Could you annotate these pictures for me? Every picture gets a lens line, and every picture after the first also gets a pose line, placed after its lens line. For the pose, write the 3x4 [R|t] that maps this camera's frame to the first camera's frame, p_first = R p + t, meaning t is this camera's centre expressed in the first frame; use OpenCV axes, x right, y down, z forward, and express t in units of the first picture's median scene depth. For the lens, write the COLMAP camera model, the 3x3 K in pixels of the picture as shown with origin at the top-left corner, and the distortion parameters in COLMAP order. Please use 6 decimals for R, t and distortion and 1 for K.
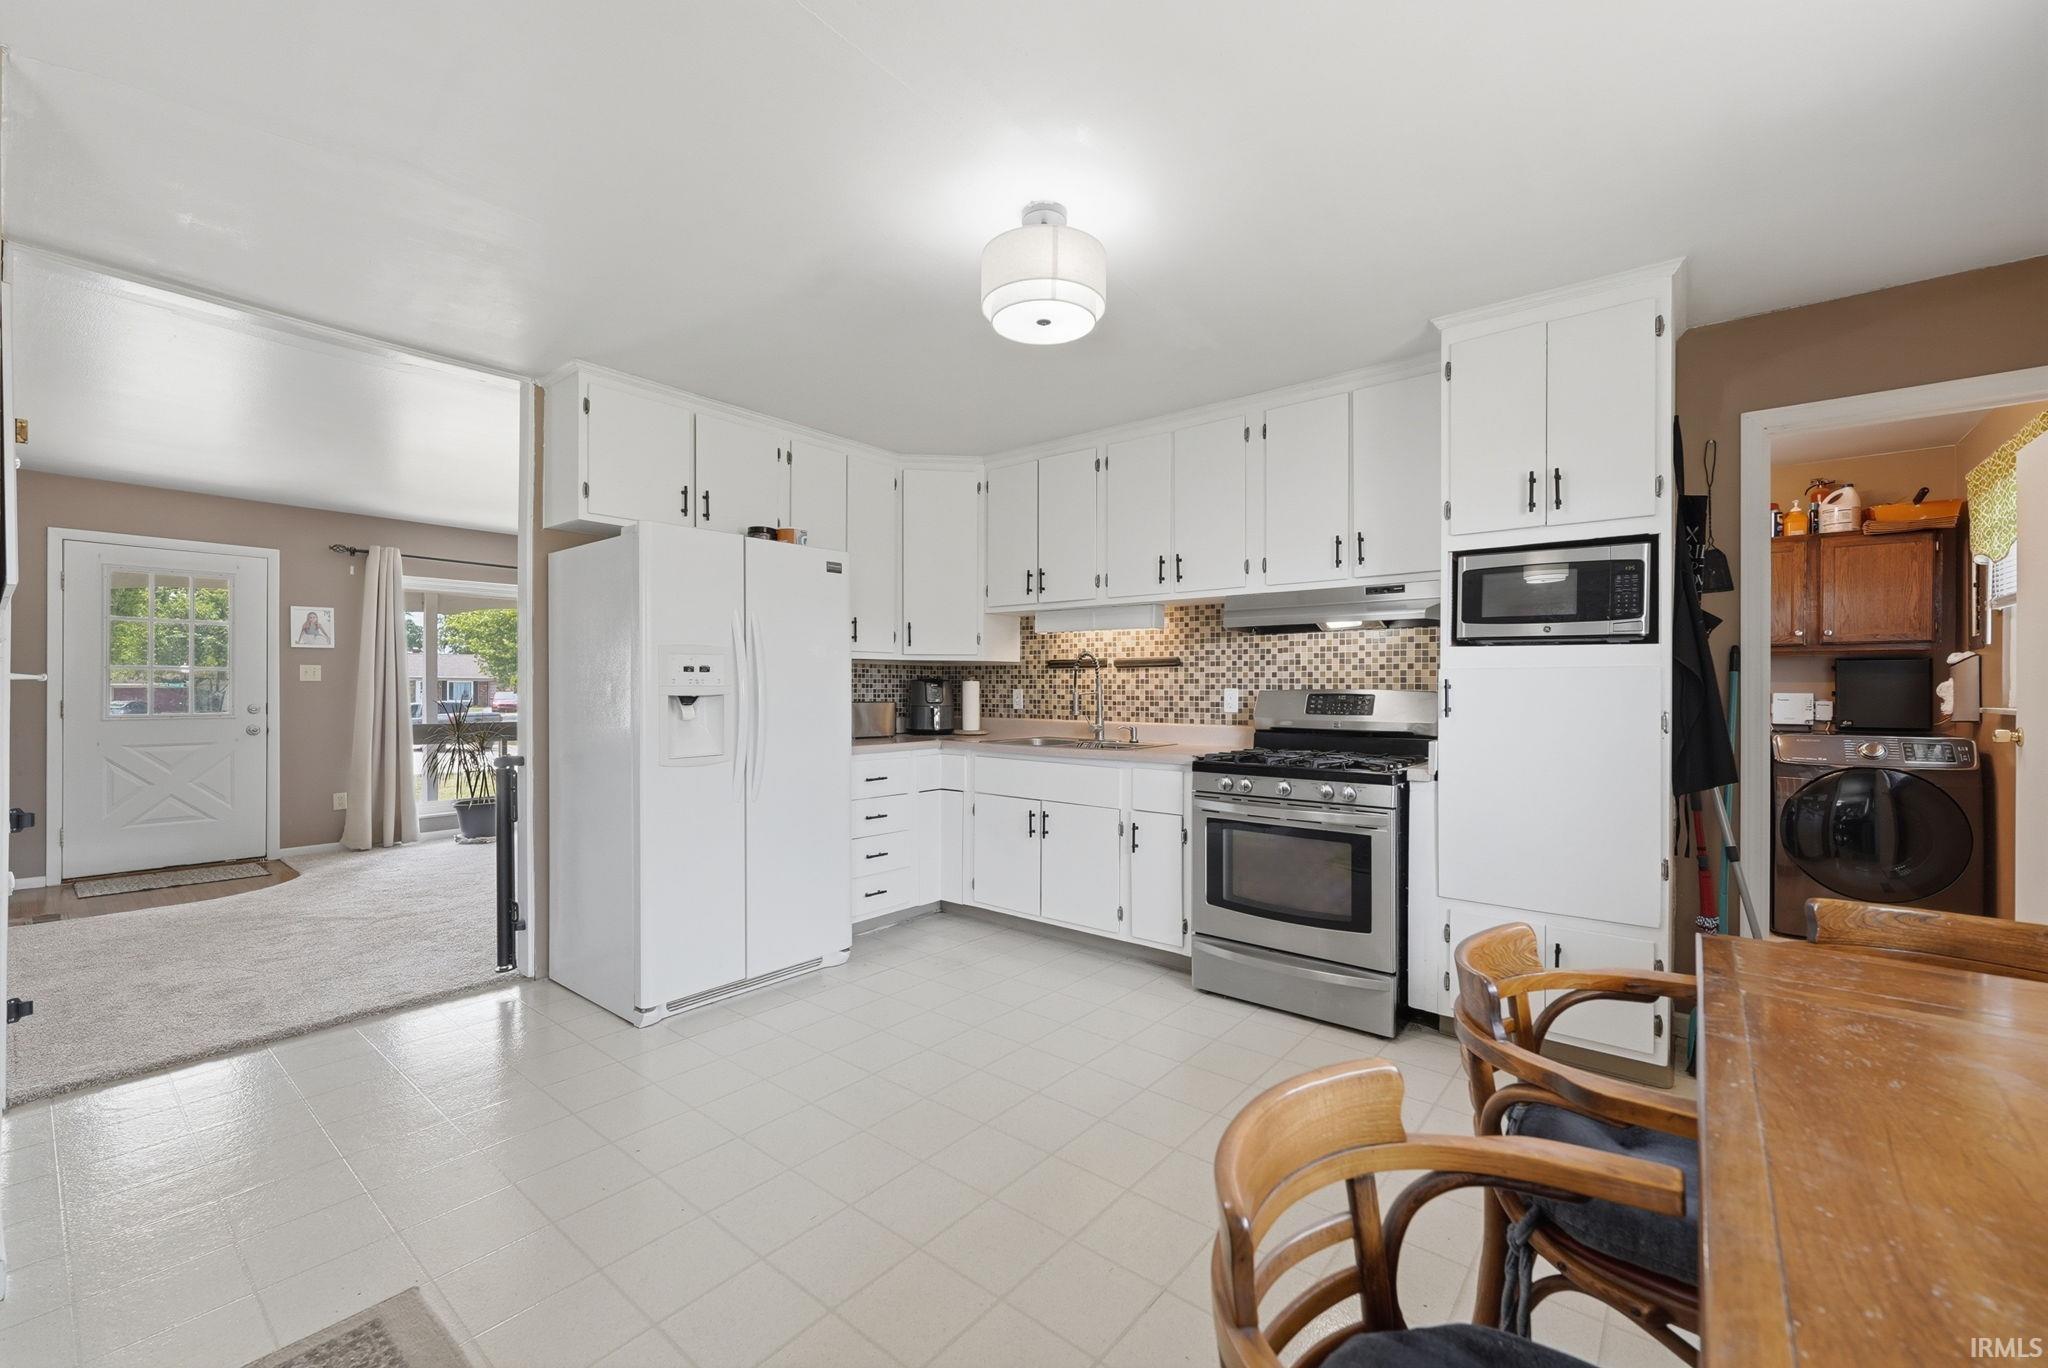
lens RADIAL K [[834.2, 0, 1024.5], [0, 834.2, 686.9], [0, 0, 1]] dist [0.000112, 0.000034]
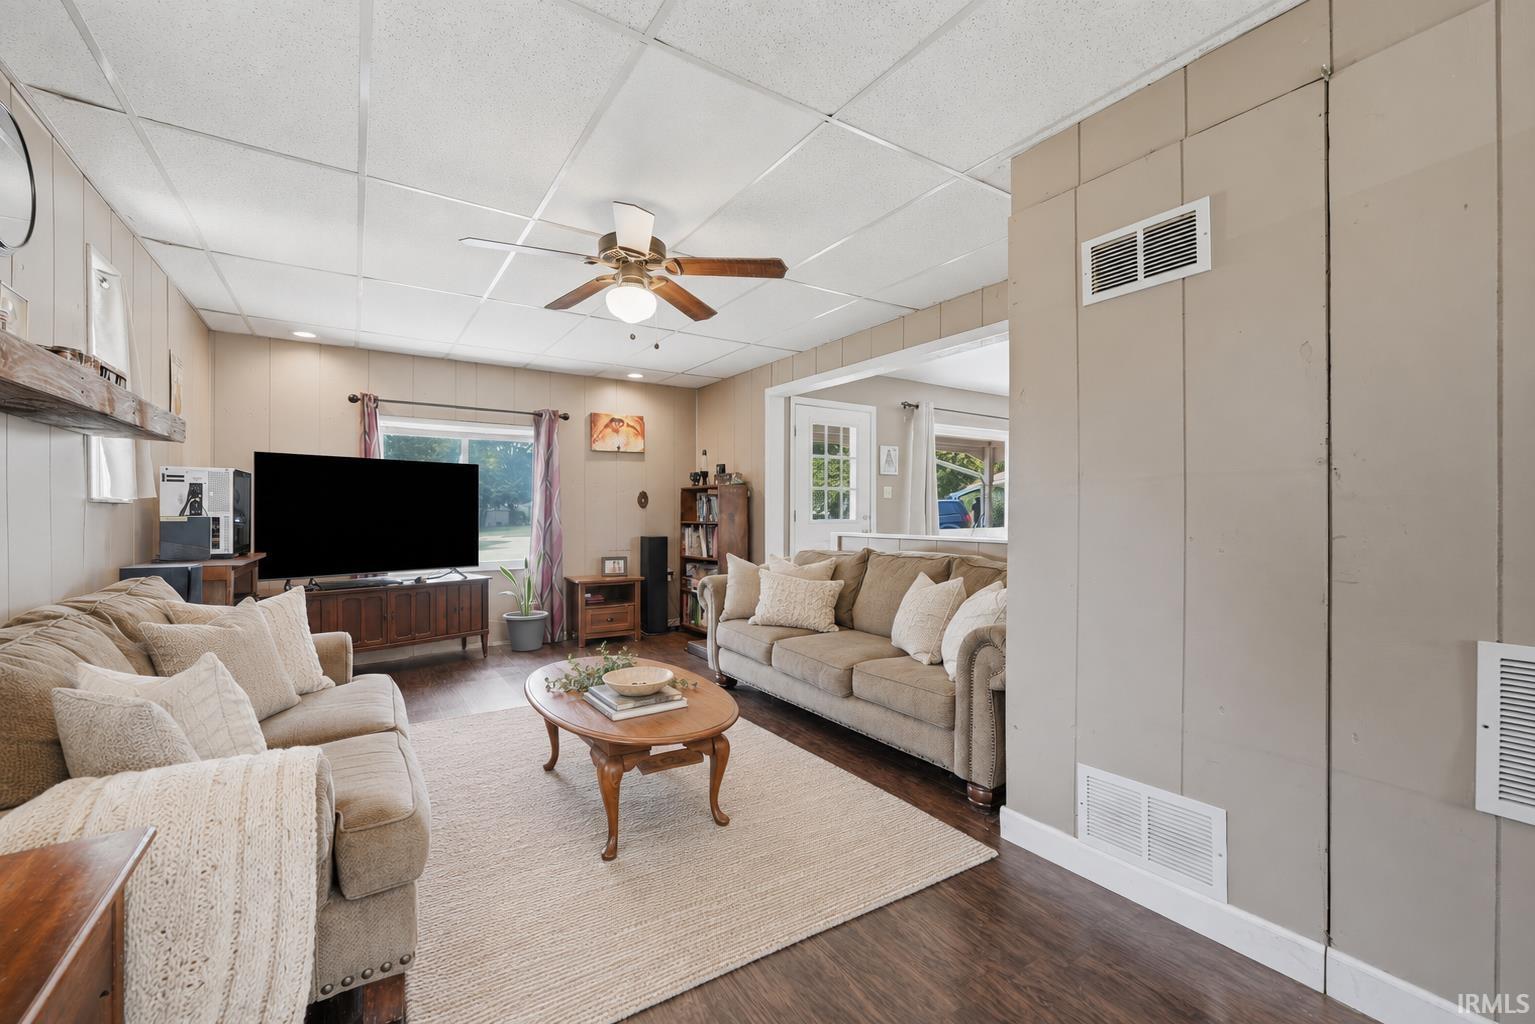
lens RADIAL K [[621.4, 0, 767.5], [0, 621.4, 512.0], [0, 0, 1]] dist [-0.002092, -0.000161]
pose [[0.955222, -0.002142, -0.295884, -1.096874], [0.002030, 0.999998, -0.000685, 0.026788], [0.295884, 0.000053, 0.955224, -0.121016]]
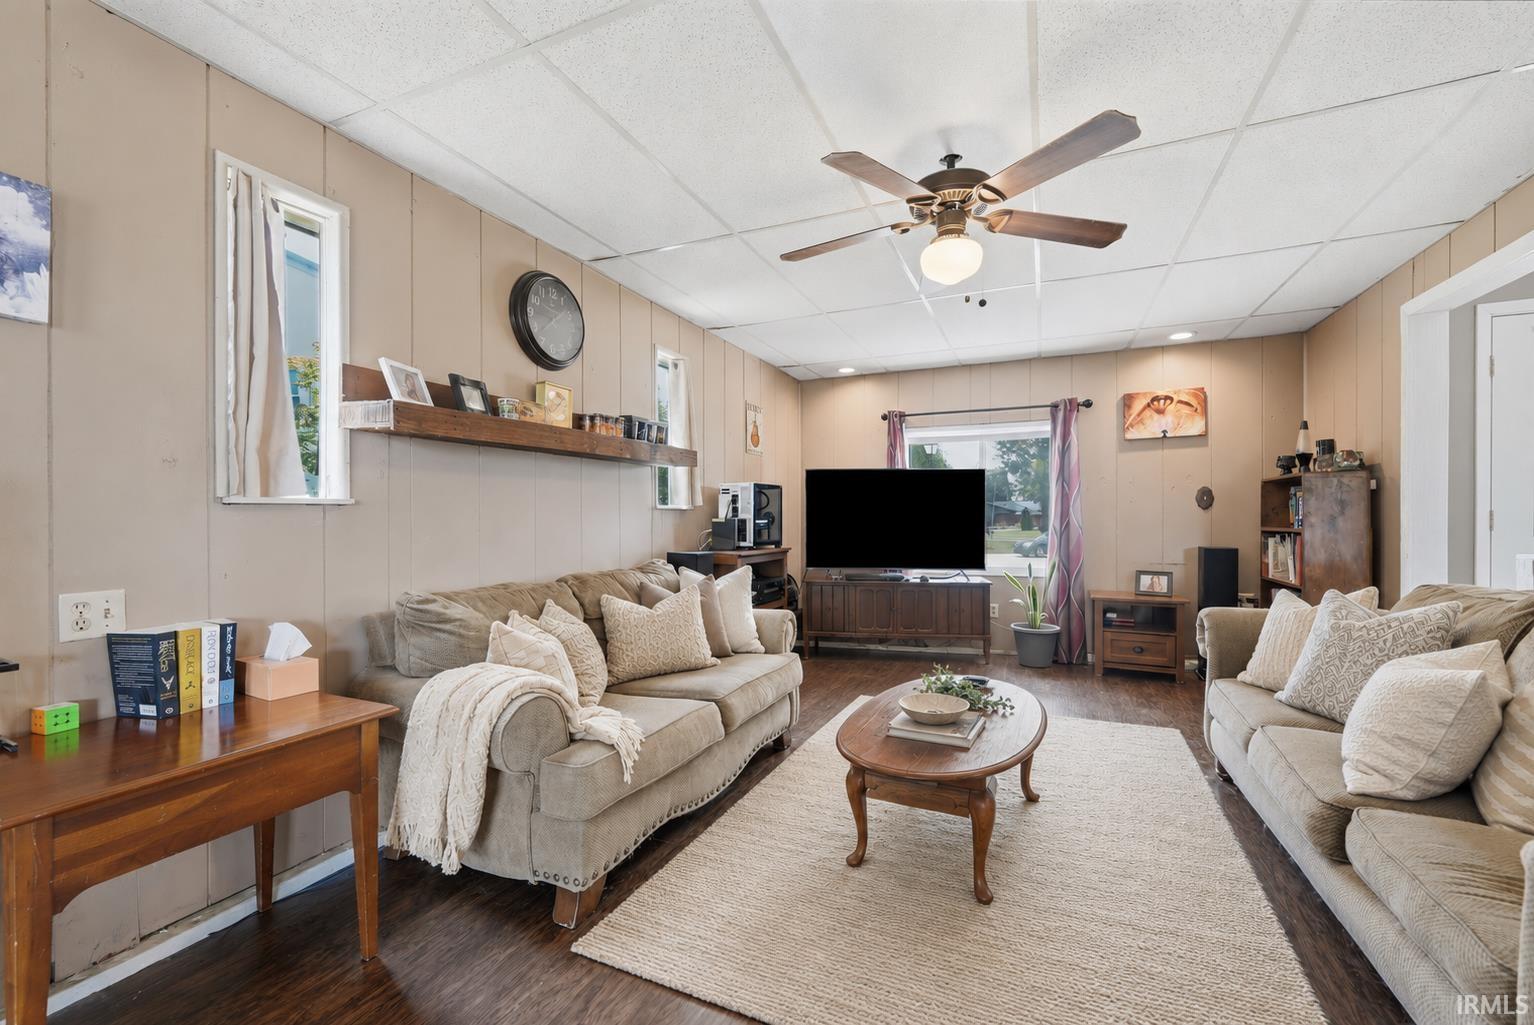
lens RADIAL K [[624.8, 0, 767.3], [0, 624.8, 514.7], [0, 0, 1]] dist [0.000112, 0.000034]
pose [[0.264575, -0.007149, -0.964339, -0.941451], [0.001187, 0.999974, -0.007088, 0.032680], [0.964364, 0.000730, 0.264577, 0.168284]]
